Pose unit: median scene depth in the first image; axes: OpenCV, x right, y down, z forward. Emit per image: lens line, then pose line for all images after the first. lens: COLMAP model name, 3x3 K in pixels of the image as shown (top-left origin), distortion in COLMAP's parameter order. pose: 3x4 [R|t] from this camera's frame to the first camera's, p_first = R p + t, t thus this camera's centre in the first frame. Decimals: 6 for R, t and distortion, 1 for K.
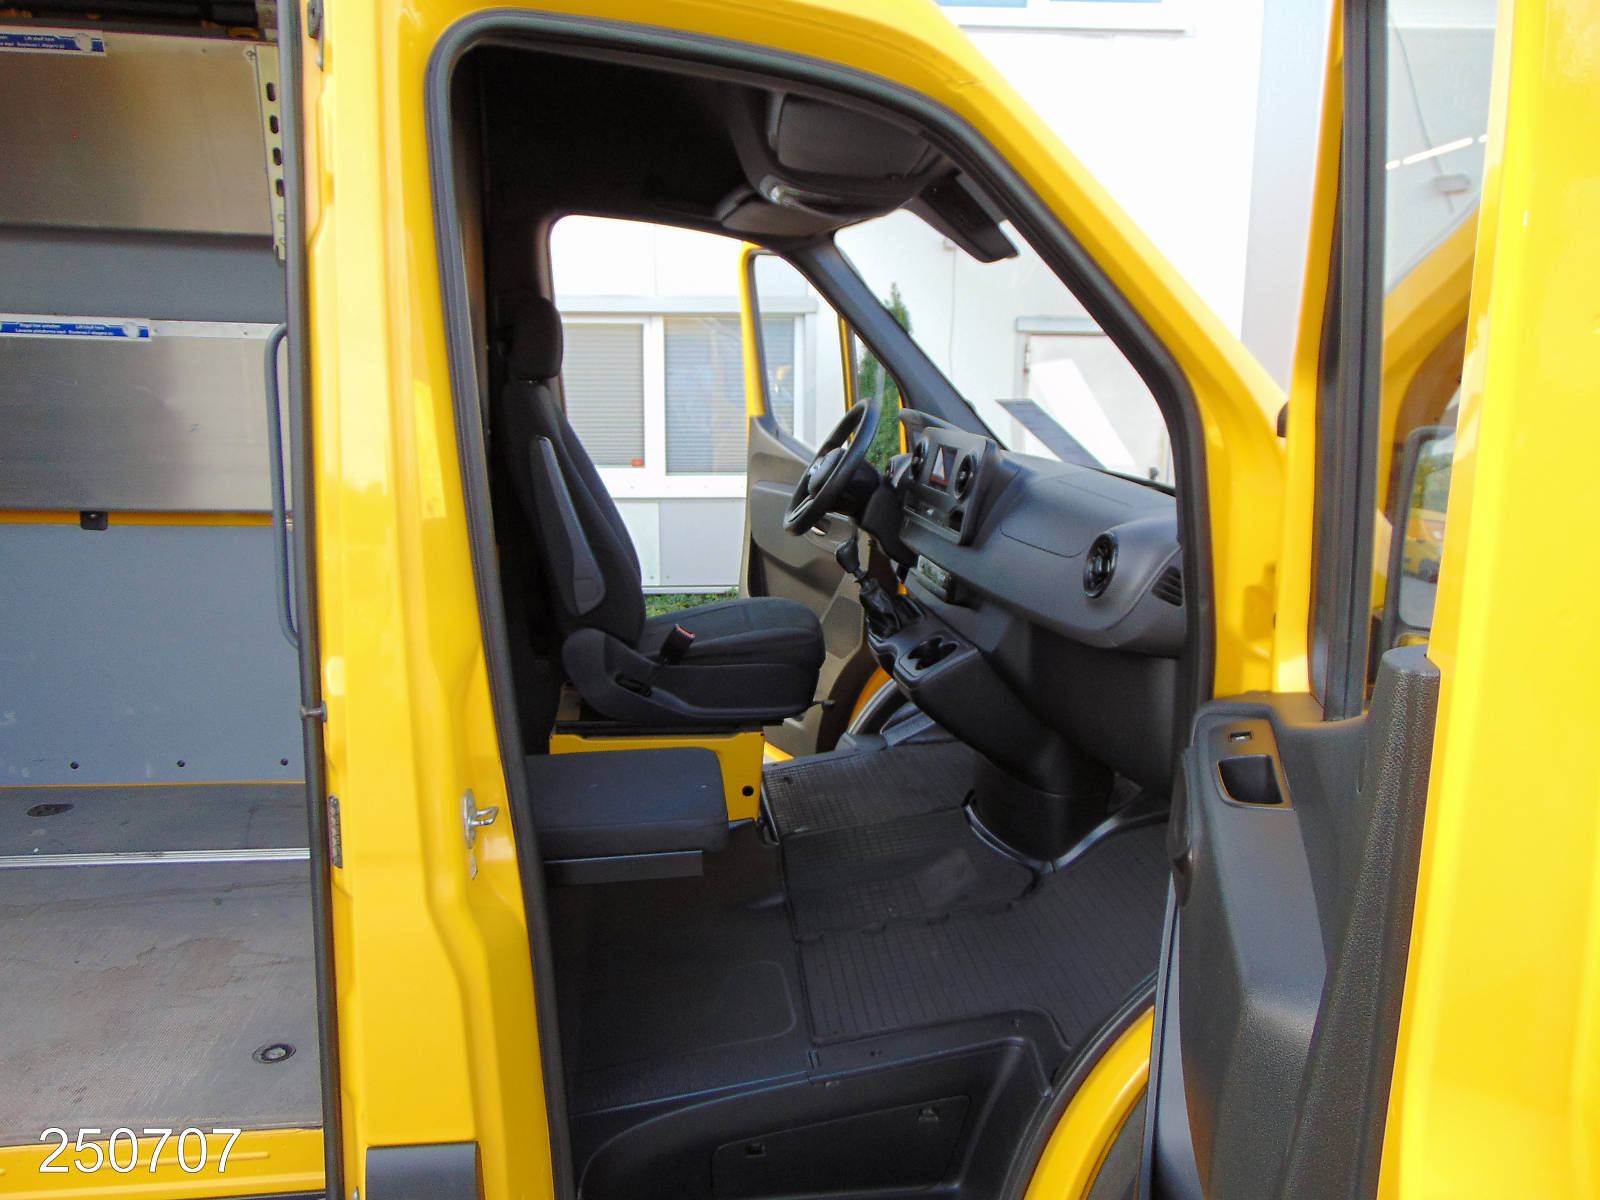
lens RADIAL K [[1247.5, 0, 800.0], [0, 1247.5, 600.0], [0, 0, 1]] dist [-0.000841, 0.072605]
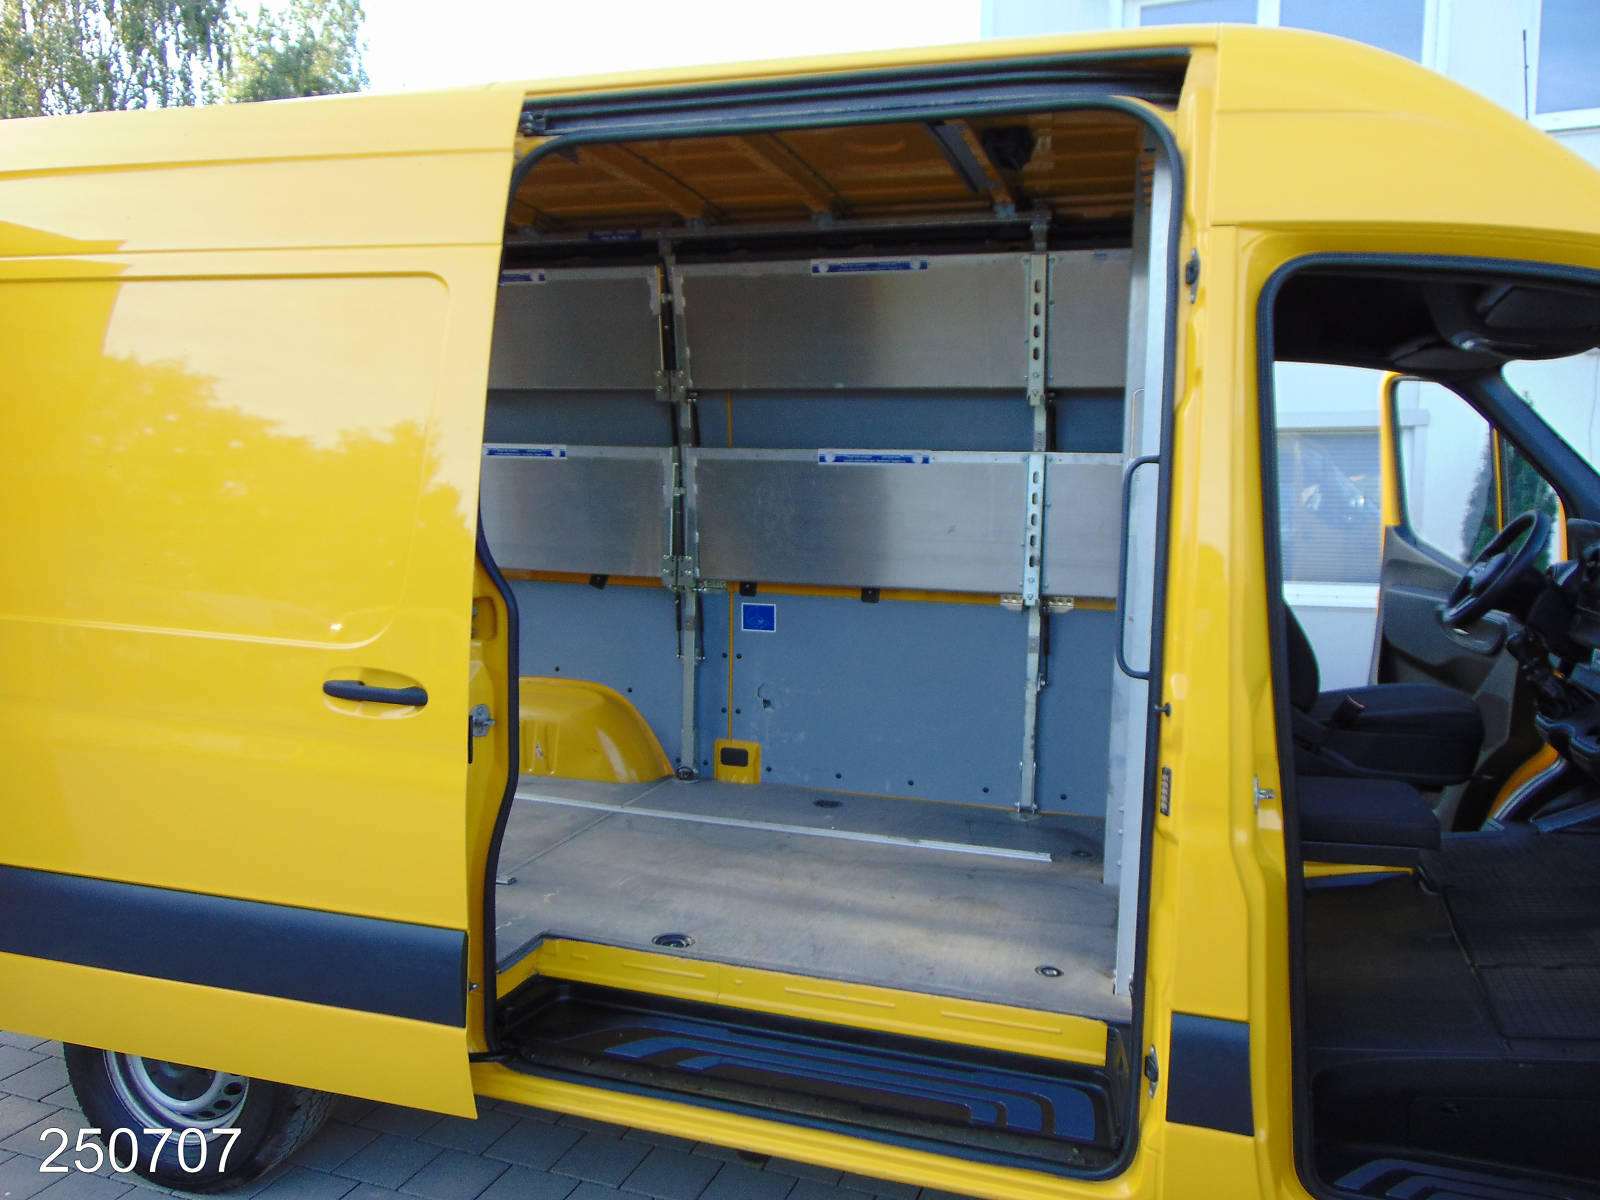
lens RADIAL K [[1247.5, 0, 800.0], [0, 1247.5, 600.0], [0, 0, 1]] dist [-0.000841, 0.072605]
pose [[0.911866, 0.037498, -0.408773, -0.086272], [-0.073029, 0.994752, -0.071657, 0.049895], [0.403940, 0.095194, 0.909819, -0.298437]]
